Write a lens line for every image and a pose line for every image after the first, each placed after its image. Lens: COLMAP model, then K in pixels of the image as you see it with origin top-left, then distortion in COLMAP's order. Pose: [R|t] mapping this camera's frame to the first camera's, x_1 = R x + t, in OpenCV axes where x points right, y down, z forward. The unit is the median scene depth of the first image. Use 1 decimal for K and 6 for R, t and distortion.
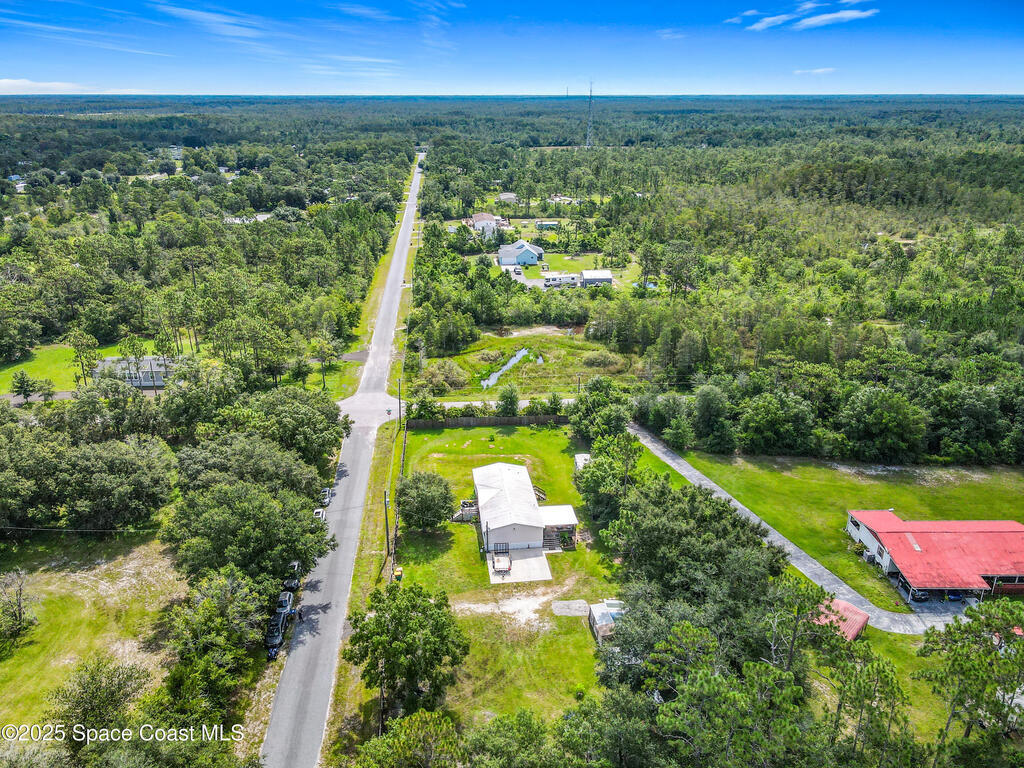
lens RADIAL K [[771.5, 0, 512.0], [0, 771.5, 384.0], [0, 0, 1]] dist [0.005397, 0.013493]
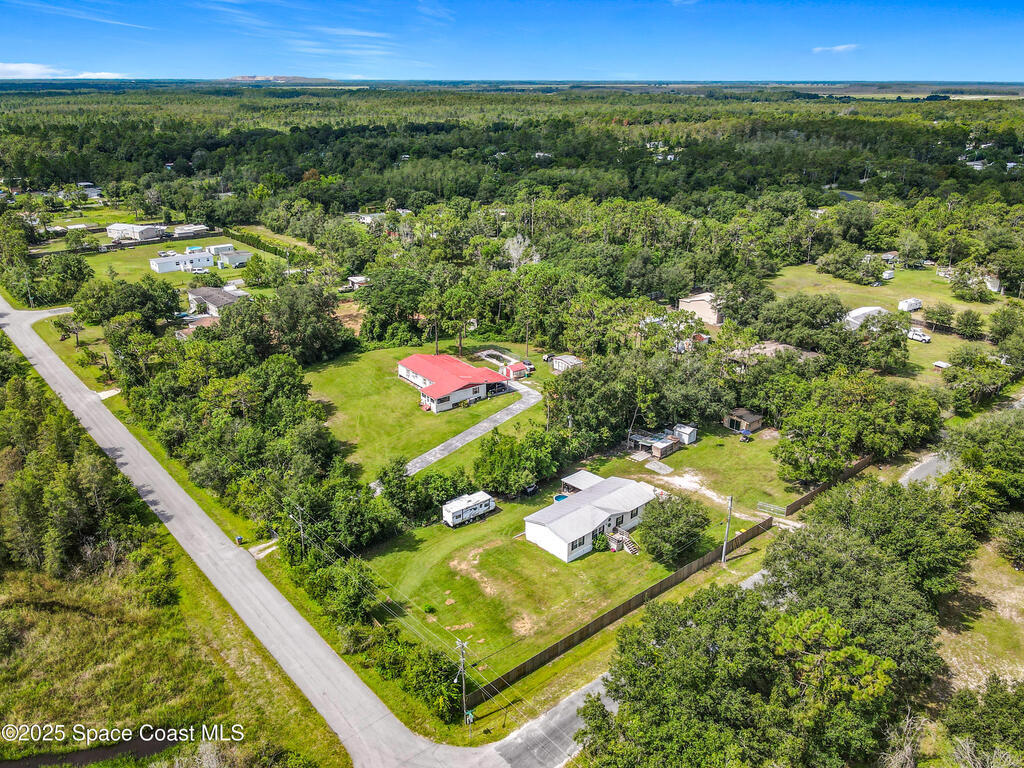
lens RADIAL K [[793.1, 0, 506.9], [0, 793.1, 392.7], [0, 0, 1]] dist [0.004881, 0.030848]
pose [[-0.571534, -0.308429, 0.760408, -0.418745], [0.285799, 0.793831, 0.536797, -0.337780], [-0.769199, 0.524121, -0.365553, 0.877046]]
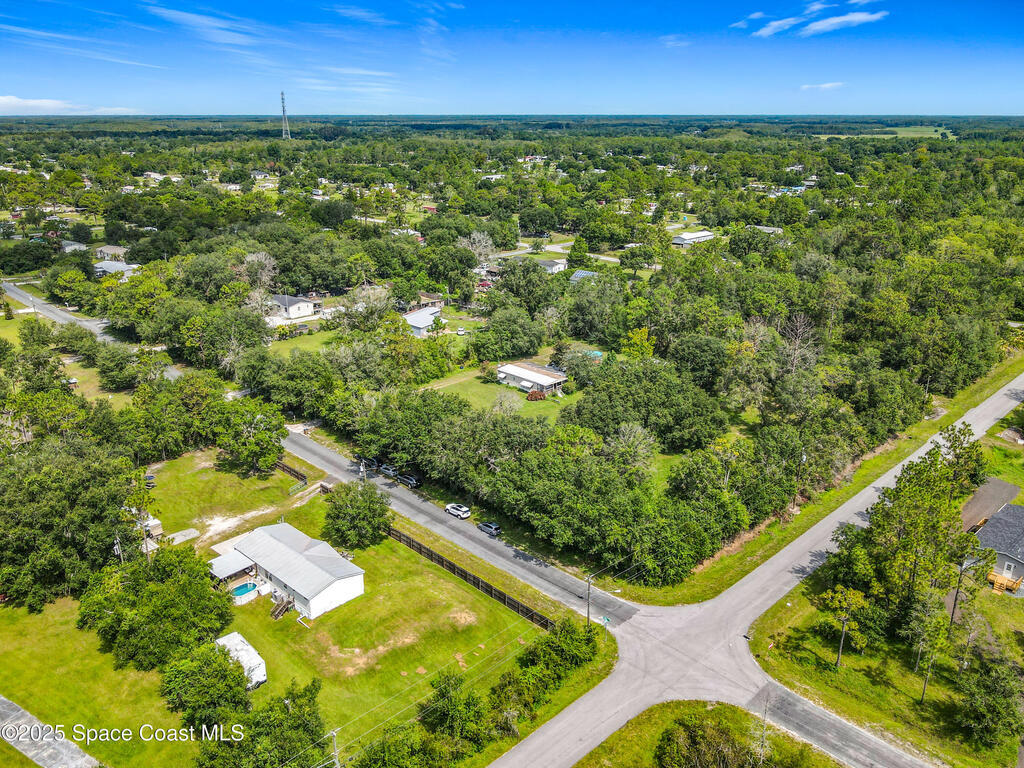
lens RADIAL K [[808.2, 0, 512.0], [0, 808.2, 384.0], [0, 0, 1]] dist [-0.006615, -0.001083]
pose [[-0.773746, 0.200136, -0.601051, 0.205831], [-0.227250, 0.797949, 0.558243, -0.380745], [0.591333, 0.568527, -0.571928, 1.005742]]
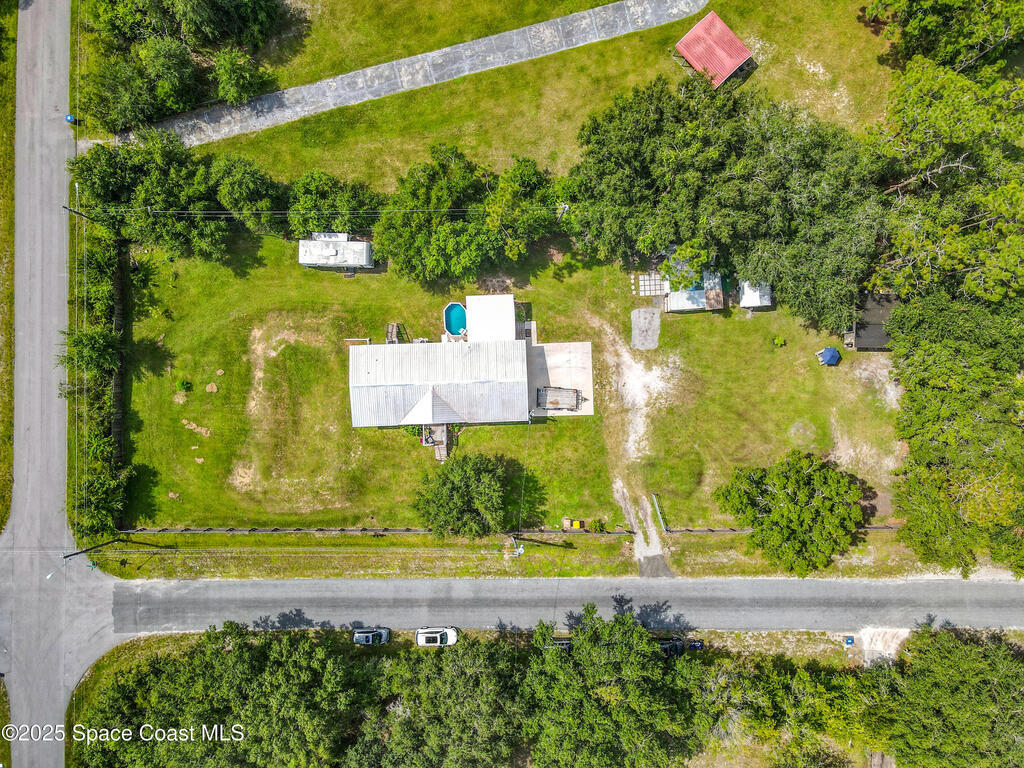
lens RADIAL K [[793.1, 0, 506.9], [0, 793.1, 392.7], [0, 0, 1]] dist [0.004881, 0.030848]
pose [[0.093327, -0.995629, -0.003550, -0.005104], [0.345745, 0.029065, 0.937878, -0.334825], [-0.933676, -0.088757, 0.346946, 0.440367]]
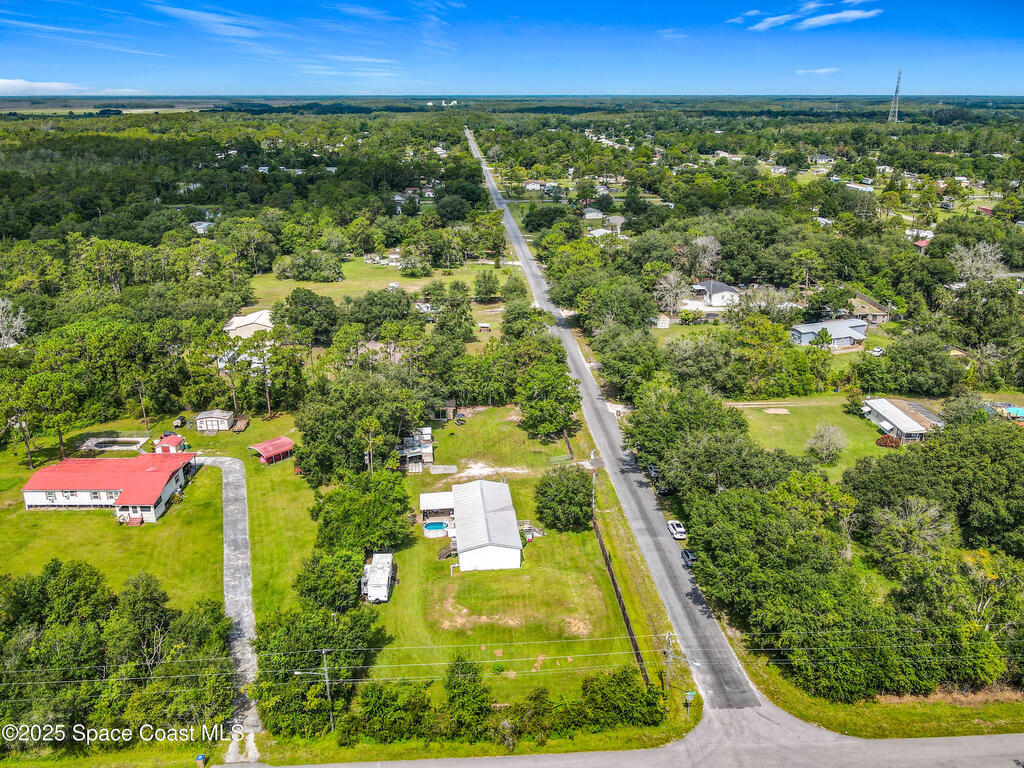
lens RADIAL K [[830.6, 0, 499.8], [0, 830.6, 355.1], [0, 0, 1]] dist [0.000232, 0.006400]
pose [[-0.999415, -0.011671, 0.032162, -0.036632], [0.010869, 0.783026, 0.621894, -0.419225], [-0.032442, 0.621880, -0.782441, 1.081147]]
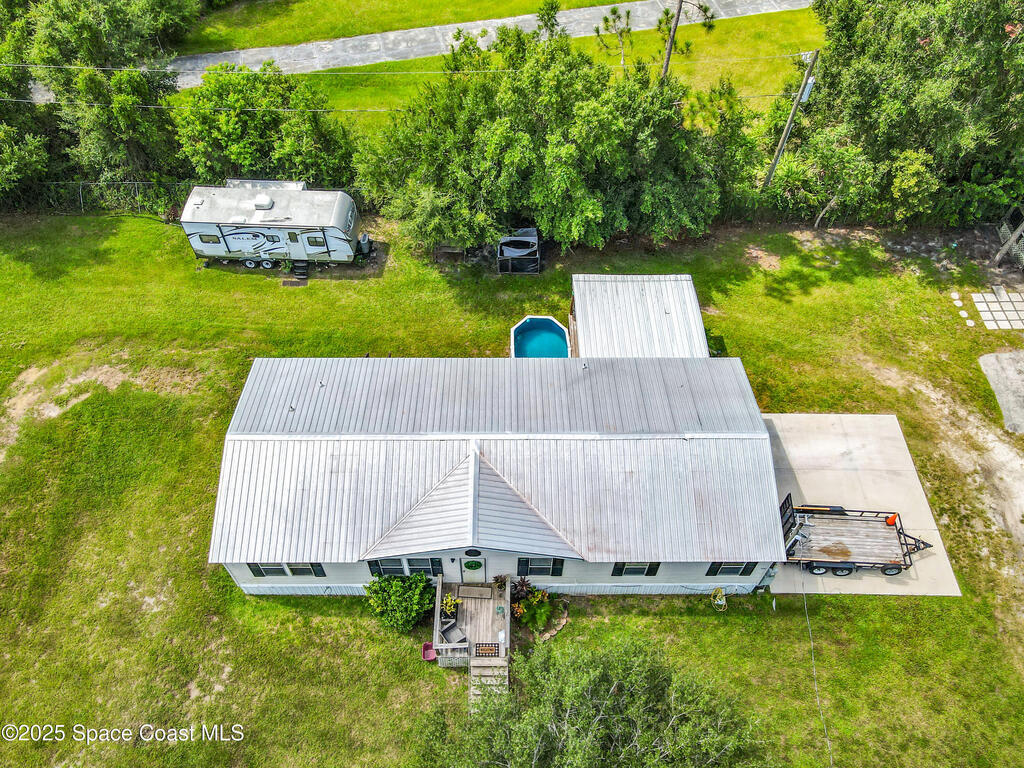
lens RADIAL K [[772.0, 0, 504.4], [0, 772.0, 444.6], [0, 0, 1]] dist [-0.002611, 0.030323]
pose [[0.123657, -0.823454, 0.553743, -0.088146], [0.347783, 0.558596, 0.753006, -0.021830], [-0.929385, 0.099468, 0.355457, 0.586408]]
